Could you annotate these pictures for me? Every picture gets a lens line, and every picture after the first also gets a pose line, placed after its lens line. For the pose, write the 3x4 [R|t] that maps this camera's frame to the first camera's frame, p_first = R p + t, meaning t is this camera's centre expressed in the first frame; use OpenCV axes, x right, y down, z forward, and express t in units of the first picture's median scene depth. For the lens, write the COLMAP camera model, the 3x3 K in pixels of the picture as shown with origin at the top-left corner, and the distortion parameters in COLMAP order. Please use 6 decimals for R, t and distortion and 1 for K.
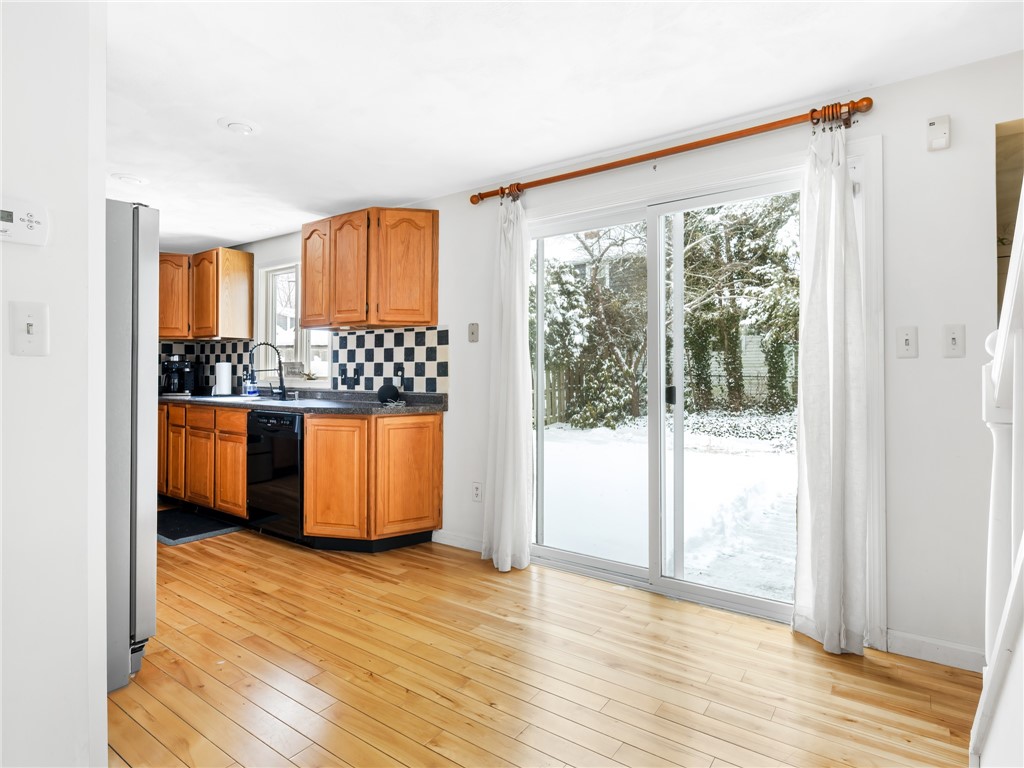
lens RADIAL K [[542.3, 0, 512.4], [0, 542.3, 371.1], [0, 0, 1]] dist [-0.002778, 0.000890]
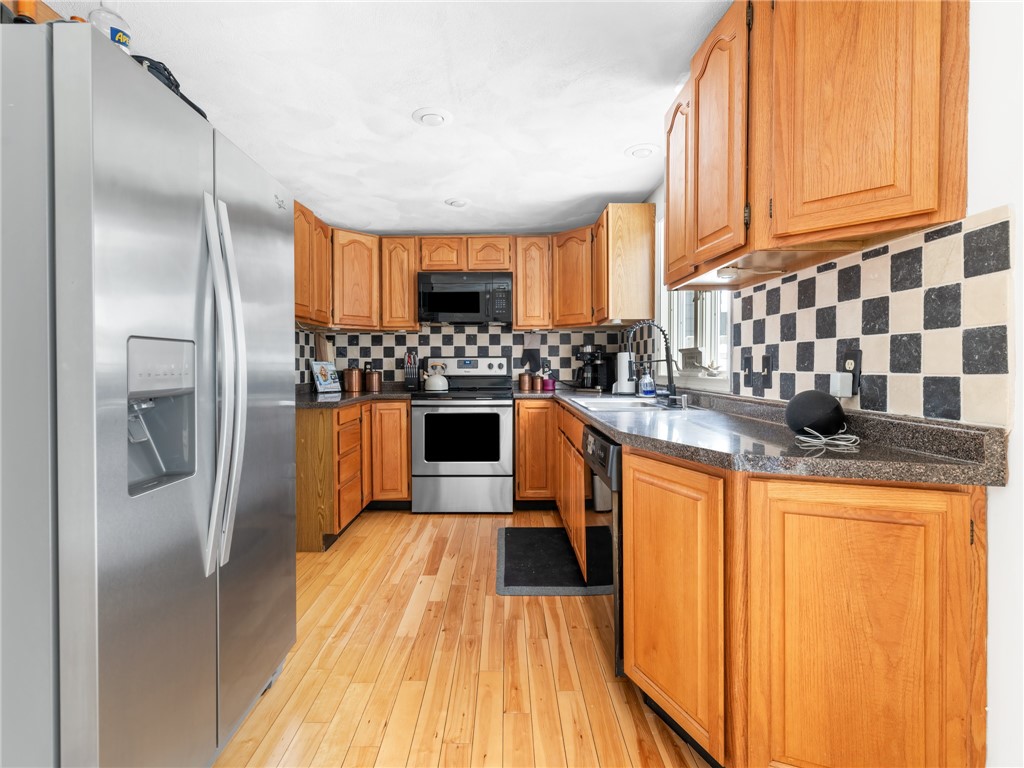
lens RADIAL K [[501.9, 0, 504.5], [0, 501.9, 370.7], [0, 0, 1]] dist [0.000321, 0.000668]
pose [[0.575789, 0.002550, -0.817594, -0.048501], [0.010293, 0.999893, 0.010367, 0.002143], [0.817533, -0.014385, 0.575702, 0.581211]]
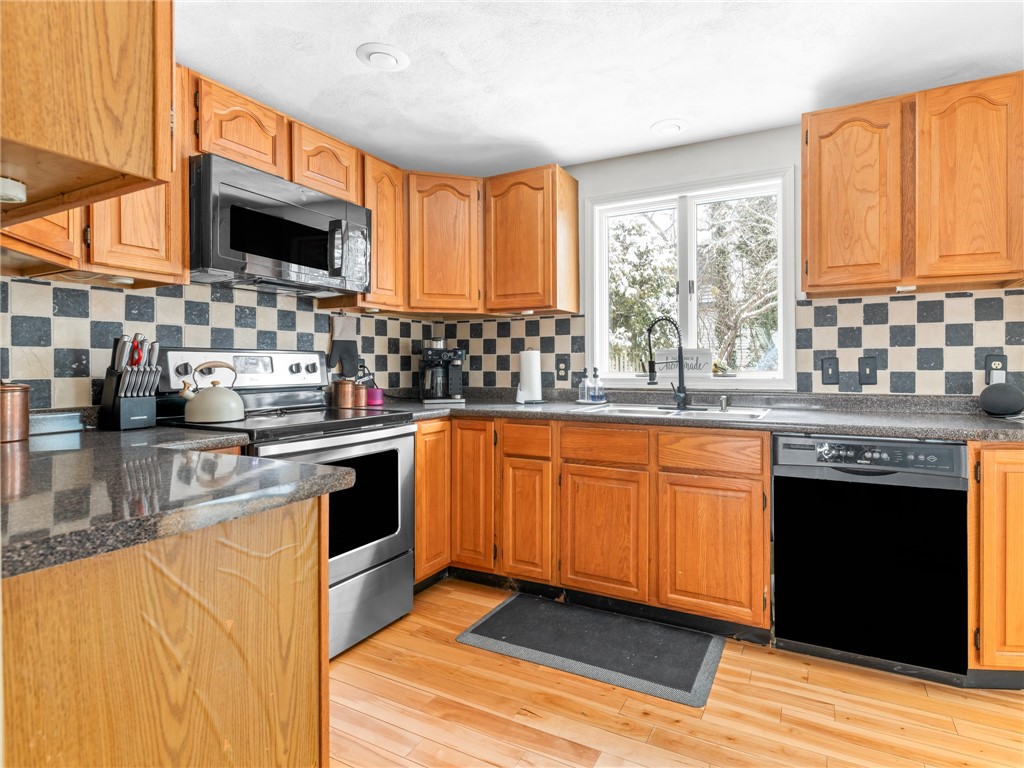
lens RADIAL K [[523.4, 0, 561.8], [0, 523.4, 365.0], [0, 0, 1]] dist [-0.000594, 0.000703]
pose [[0.987711, -0.006984, 0.156138, -0.795854], [0.006553, 0.999973, 0.003274, -0.000675], [-0.156157, -0.002210, 0.987730, 0.513476]]
